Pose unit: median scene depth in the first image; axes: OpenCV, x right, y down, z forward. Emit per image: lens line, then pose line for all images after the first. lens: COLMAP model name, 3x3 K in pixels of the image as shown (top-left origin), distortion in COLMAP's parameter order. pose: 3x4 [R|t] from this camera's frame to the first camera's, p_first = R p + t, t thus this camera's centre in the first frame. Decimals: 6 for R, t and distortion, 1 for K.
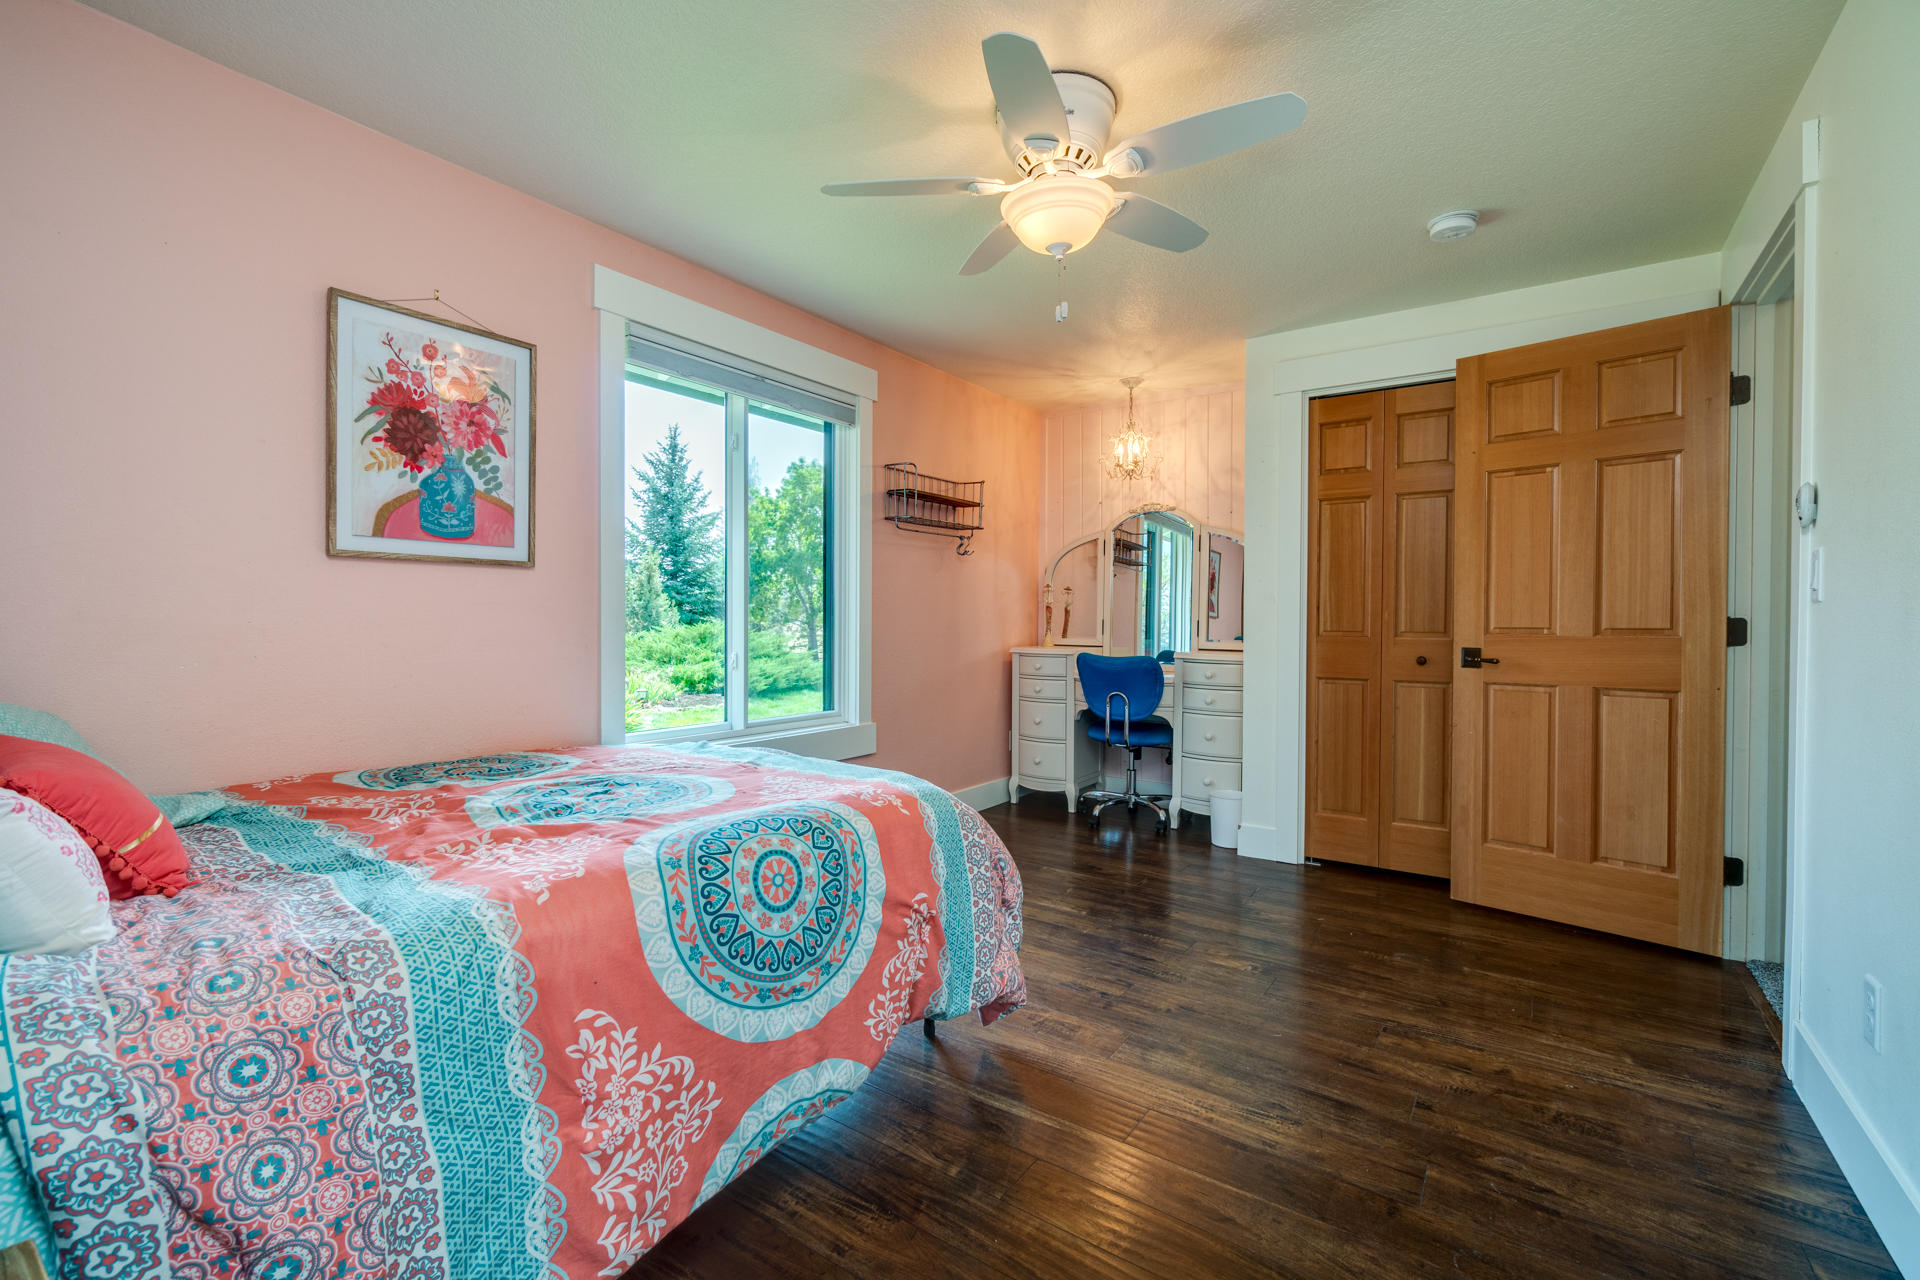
lens RADIAL K [[833.3, 0, 954.8], [0, 833.3, 632.2], [0, 0, 1]] dist [-0.000195, 0.000023]
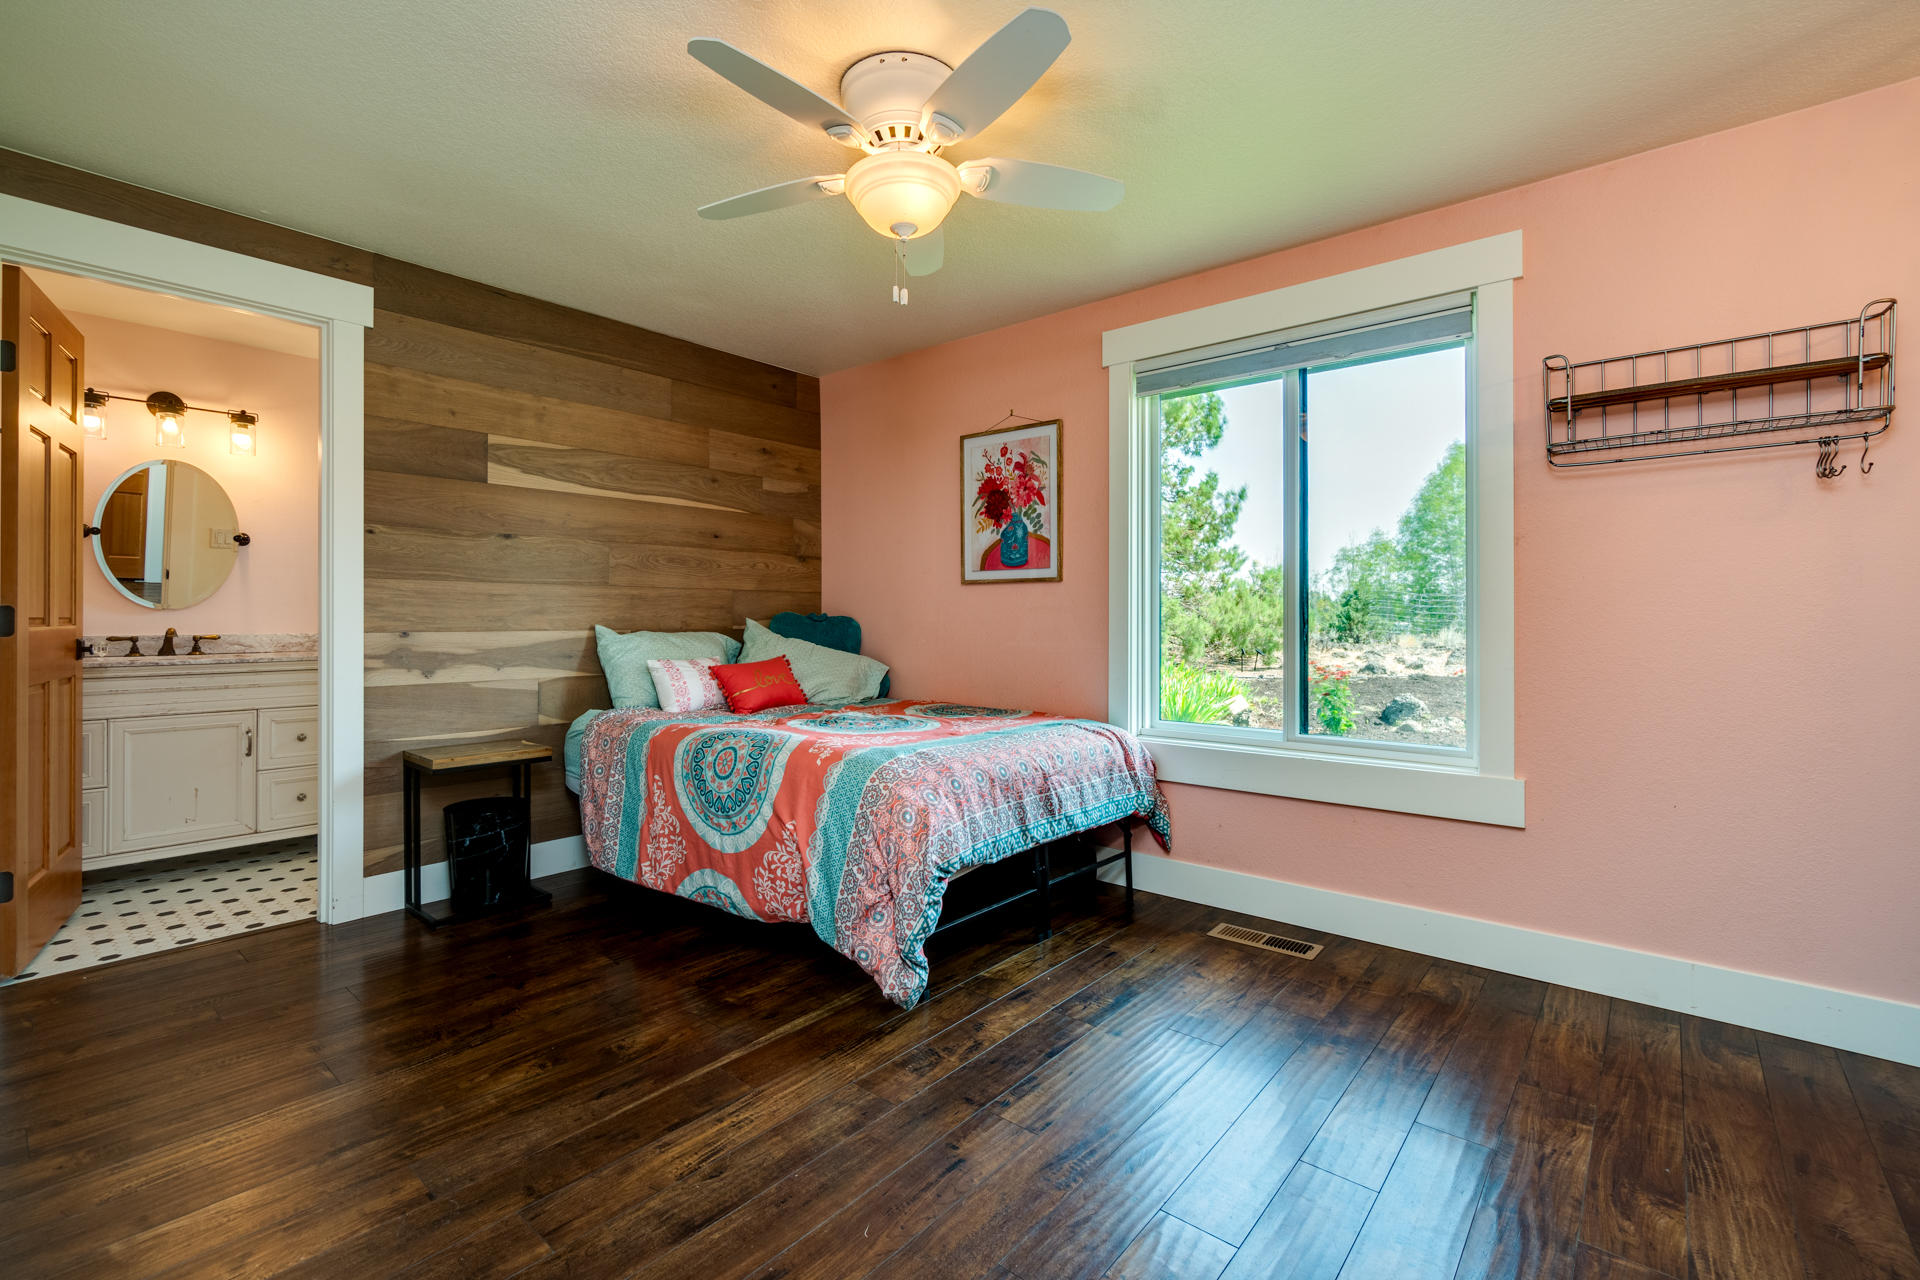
lens RADIAL K [[833.3, 0, 919.4], [0, 833.3, 615.4], [0, 0, 1]] dist [-0.000195, 0.000023]
pose [[-0.104148, -0.011210, -0.994499, 1.040256], [-0.018300, 0.999789, -0.009354, -0.005622], [0.994393, 0.017225, -0.104332, 1.088319]]
